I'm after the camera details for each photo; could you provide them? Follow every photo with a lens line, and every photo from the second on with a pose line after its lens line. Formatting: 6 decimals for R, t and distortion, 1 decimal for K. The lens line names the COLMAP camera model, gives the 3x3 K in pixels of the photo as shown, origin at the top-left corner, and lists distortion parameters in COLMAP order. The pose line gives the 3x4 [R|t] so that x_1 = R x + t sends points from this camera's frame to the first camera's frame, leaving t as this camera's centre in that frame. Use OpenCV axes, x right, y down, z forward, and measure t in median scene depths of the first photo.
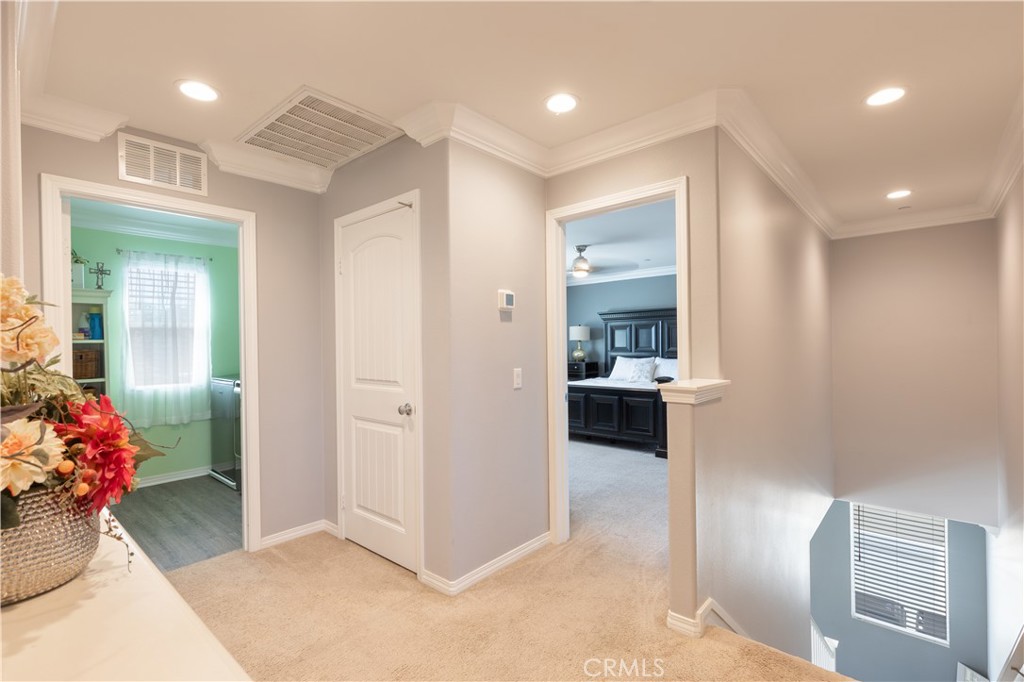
lens RADIAL K [[468.7, 0, 510.9], [0, 468.7, 345.5], [0, 0, 1]] dist [-0.001865, -0.000011]
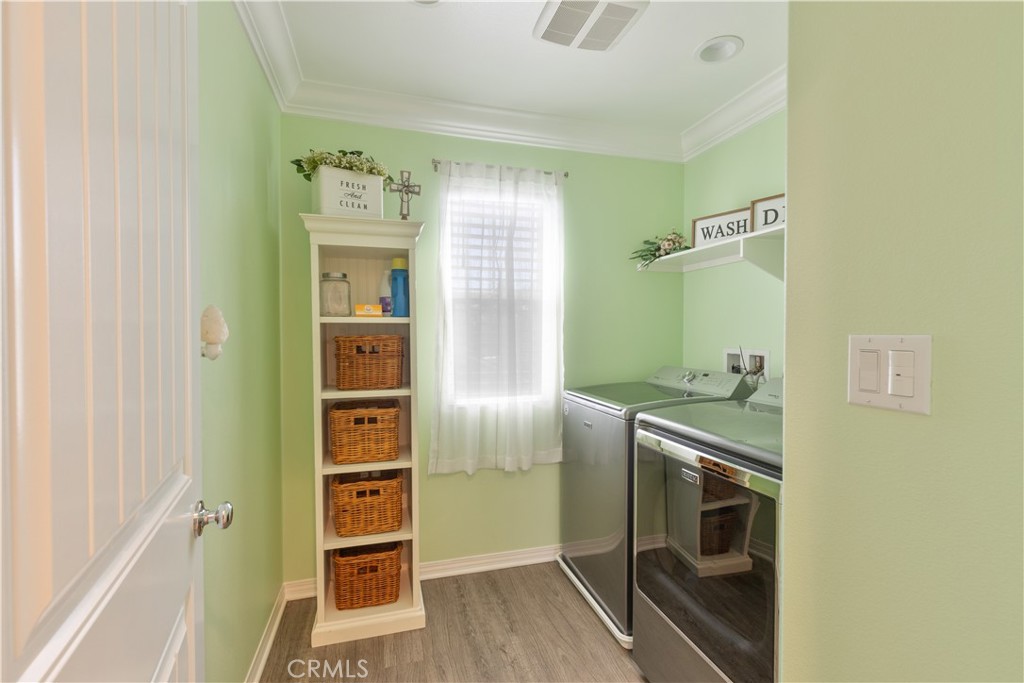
lens RADIAL K [[457.3, 0, 508.8], [0, 457.3, 343.3], [0, 0, 1]] dist [0.000758, -0.000020]
pose [[0.842569, 0.024502, -0.538031, -0.172076], [-0.015111, 0.999647, 0.021859, 0.001481], [0.538376, -0.010288, 0.842642, 0.216737]]
